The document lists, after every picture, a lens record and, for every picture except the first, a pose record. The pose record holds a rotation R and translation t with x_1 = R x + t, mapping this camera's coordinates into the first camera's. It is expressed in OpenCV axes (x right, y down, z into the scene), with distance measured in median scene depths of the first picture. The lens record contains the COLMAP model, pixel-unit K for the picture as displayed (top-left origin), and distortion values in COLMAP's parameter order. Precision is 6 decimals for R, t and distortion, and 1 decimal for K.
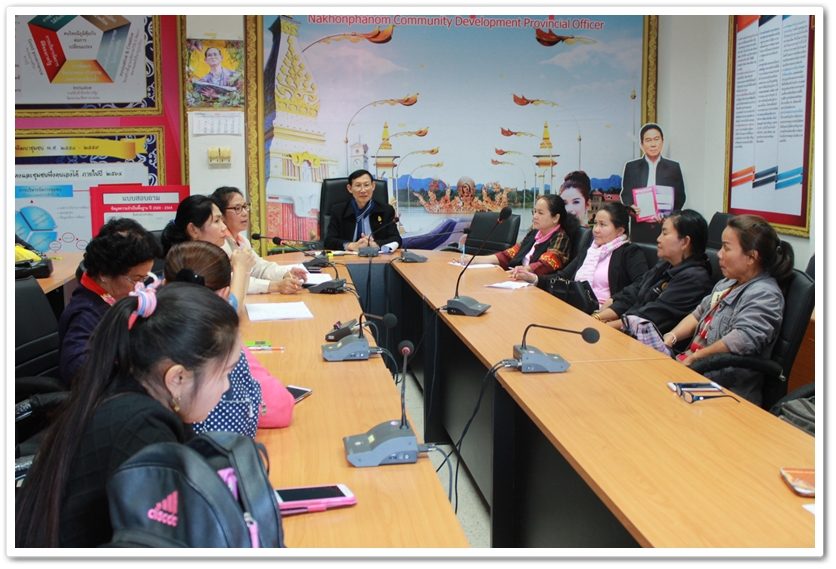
lens RADIAL K [[905.3, 0, 417.8], [0, 905.3, 284.1], [0, 0, 1]] dist [-0.085357, 0.000000]
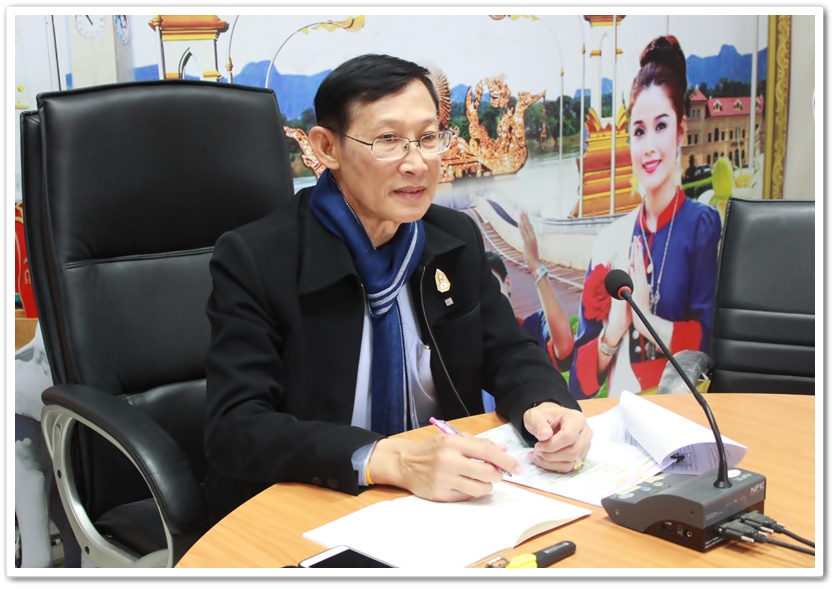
lens RADIAL K [[1283.0, 0, 418.6], [0, 1283.0, 293.8], [0, 0, 1]] dist [-0.051652, 0.000000]
pose [[0.831351, -0.122878, 0.541993, -0.200909], [0.072699, 0.990915, 0.113145, -0.098409], [-0.550972, -0.054660, 0.832732, 0.698419]]
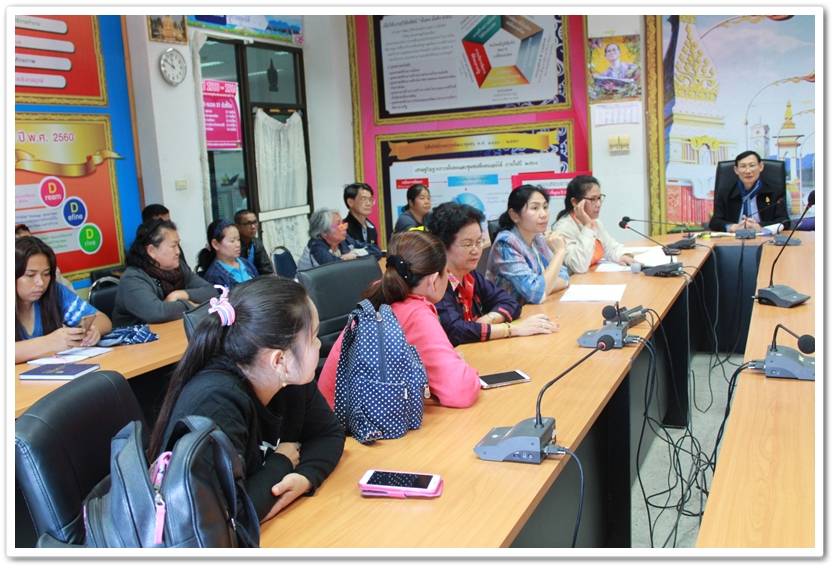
lens RADIAL K [[799.9, 0, 413.0], [0, 799.9, 278.2], [0, 0, 1]] dist [-0.081427, 0.000000]
pose [[0.835407, 0.033560, -0.548606, 0.102751], [-0.017123, 0.999239, 0.035051, -0.009386], [0.549364, -0.019888, 0.835346, 0.060346]]
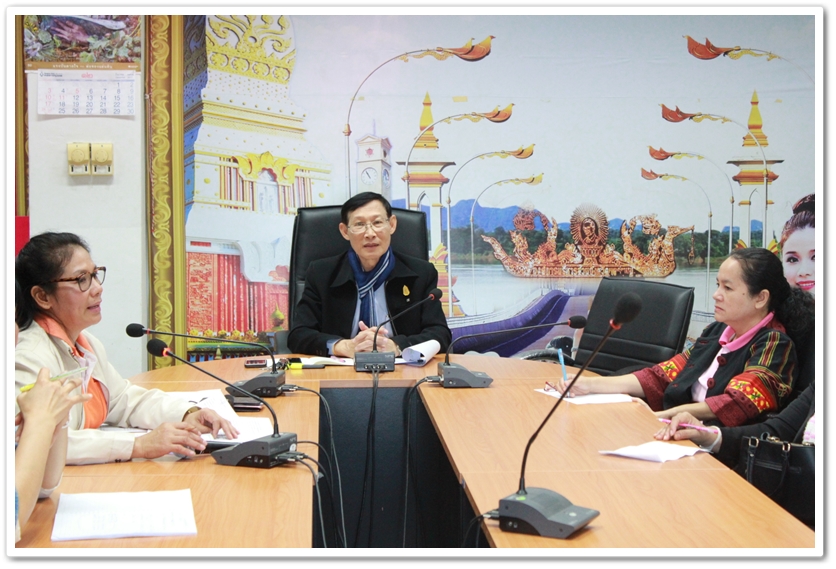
lens RADIAL K [[1649.8, 0, 414.2], [0, 1649.8, 282.5], [0, 0, 1]] dist [0.065062, 0.000000]
pose [[0.997111, 0.010678, -0.075201, 0.028553], [-0.015221, 0.998076, -0.060101, -0.021795], [0.074415, 0.061072, 0.995356, 0.104327]]
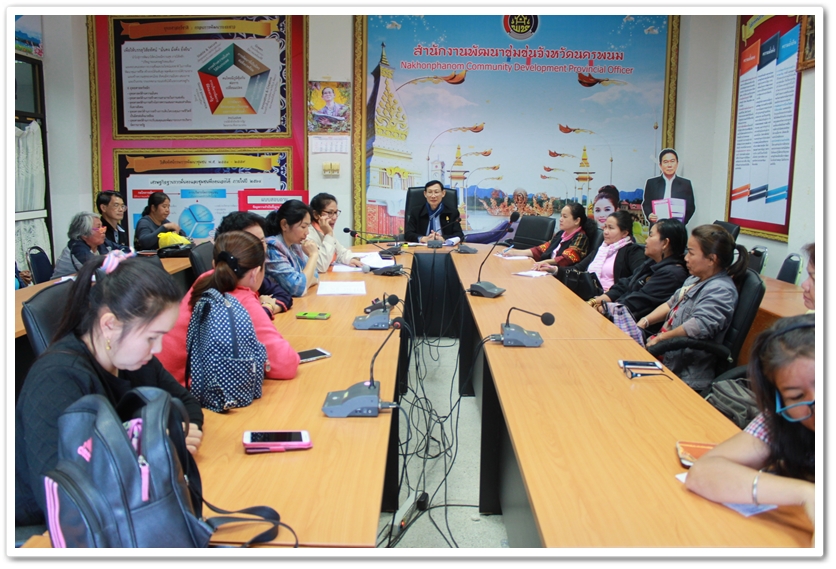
lens RADIAL K [[679.0, 0, 415.5], [0, 679.0, 282.0], [0, 0, 1]] dist [-0.142010, 0.105497]
pose [[0.989093, 0.035548, -0.142938, 0.051680], [-0.032431, 0.999184, 0.024078, -0.003314], [0.143677, -0.019180, 0.989439, 0.026872]]
